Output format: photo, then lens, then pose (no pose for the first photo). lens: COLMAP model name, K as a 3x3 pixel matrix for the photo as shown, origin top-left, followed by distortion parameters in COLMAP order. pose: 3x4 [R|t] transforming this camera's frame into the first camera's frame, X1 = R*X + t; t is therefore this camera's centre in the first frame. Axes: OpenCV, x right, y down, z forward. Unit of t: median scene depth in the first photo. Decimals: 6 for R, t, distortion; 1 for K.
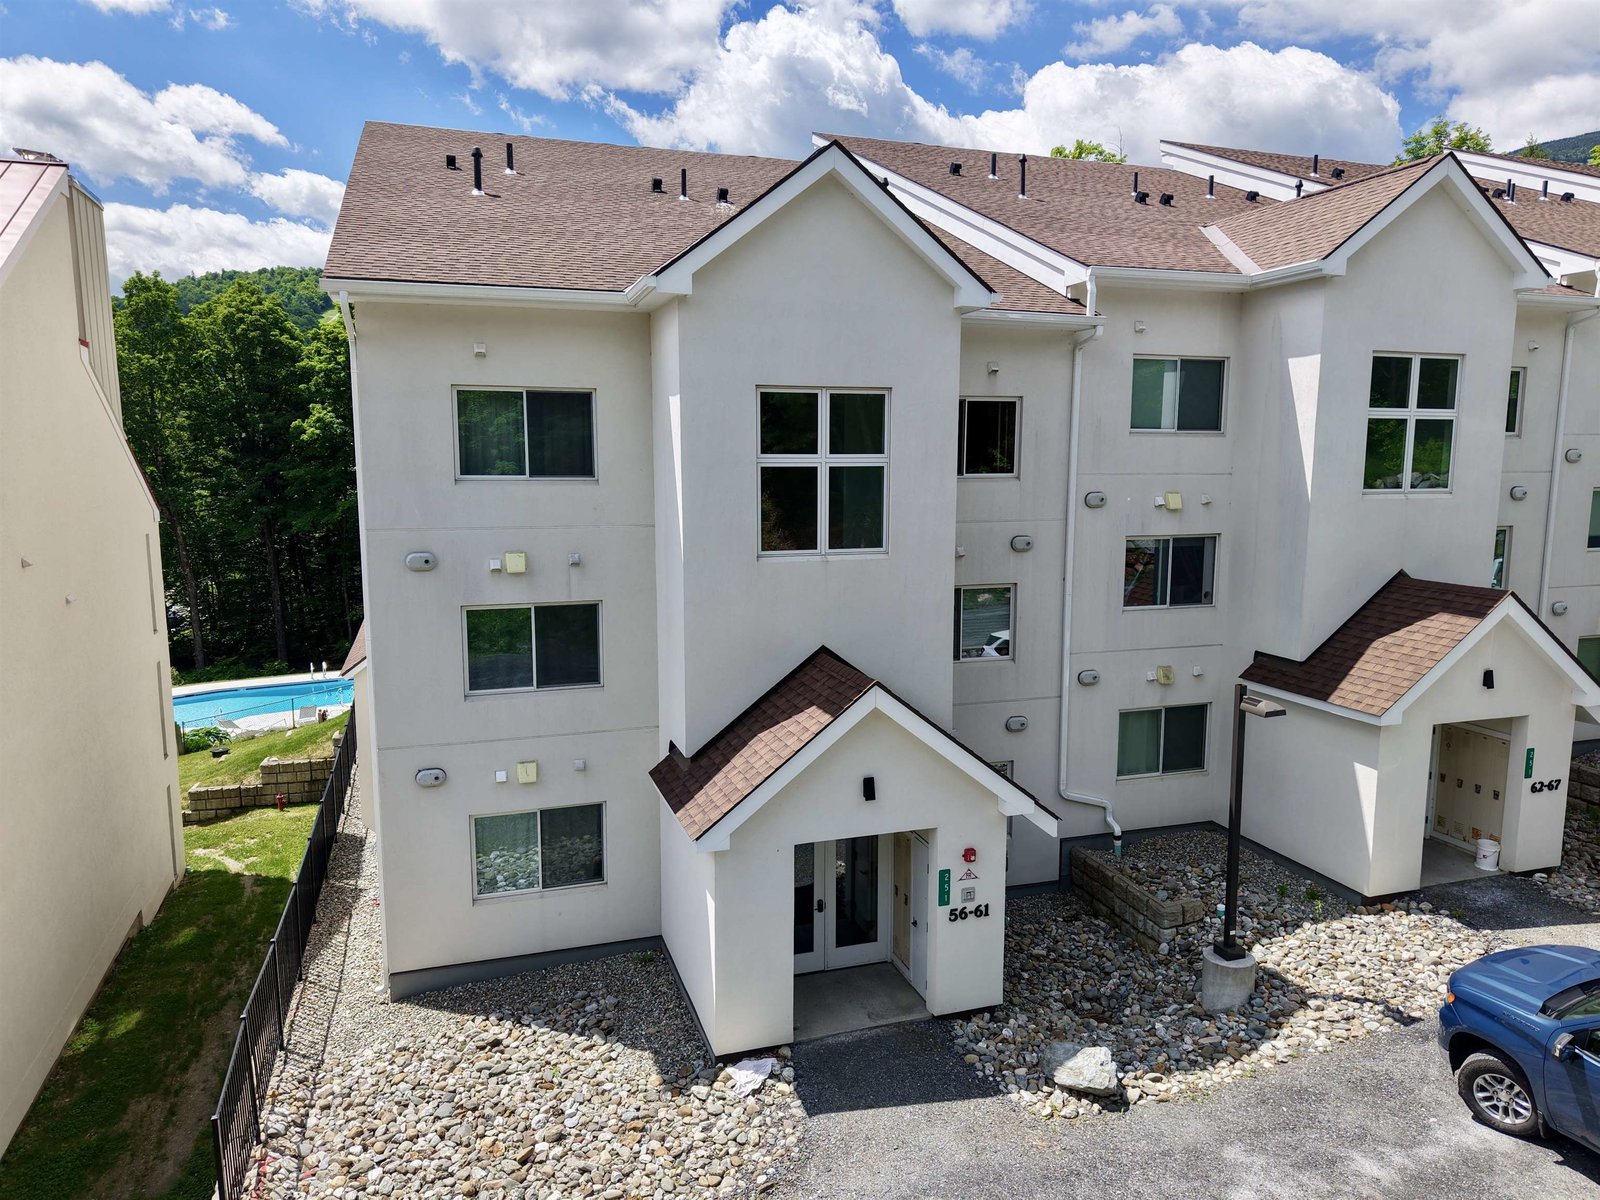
lens RADIAL K [[1074.2, 0, 800.0], [0, 1074.2, 600.0], [0, 0, 1]] dist [0.027349, -0.023432]
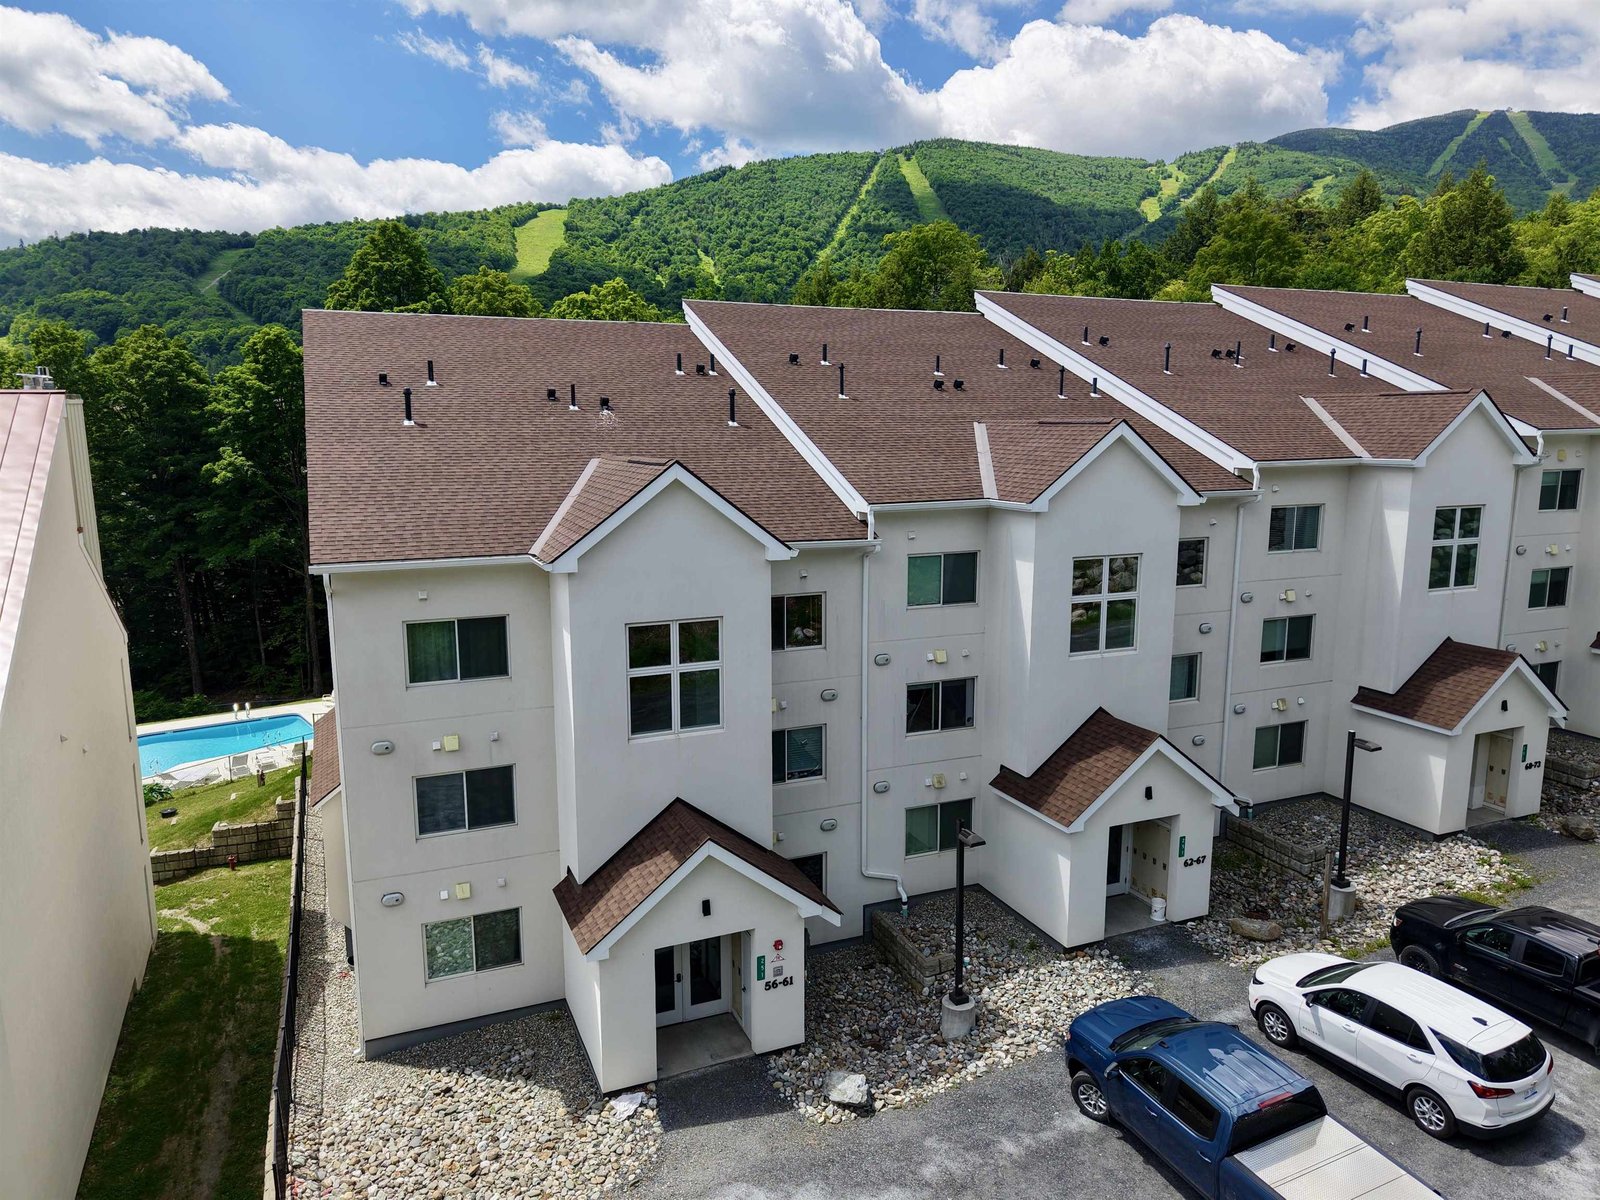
lens RADIAL K [[1074.2, 0, 800.0], [0, 1074.2, 600.0], [0, 0, 1]] dist [0.027349, -0.023432]
pose [[0.996359, -0.017336, 0.083470, 0.066027], [0.014721, 0.999385, 0.031835, -0.247121], [-0.083971, -0.030490, 0.996002, -0.395007]]
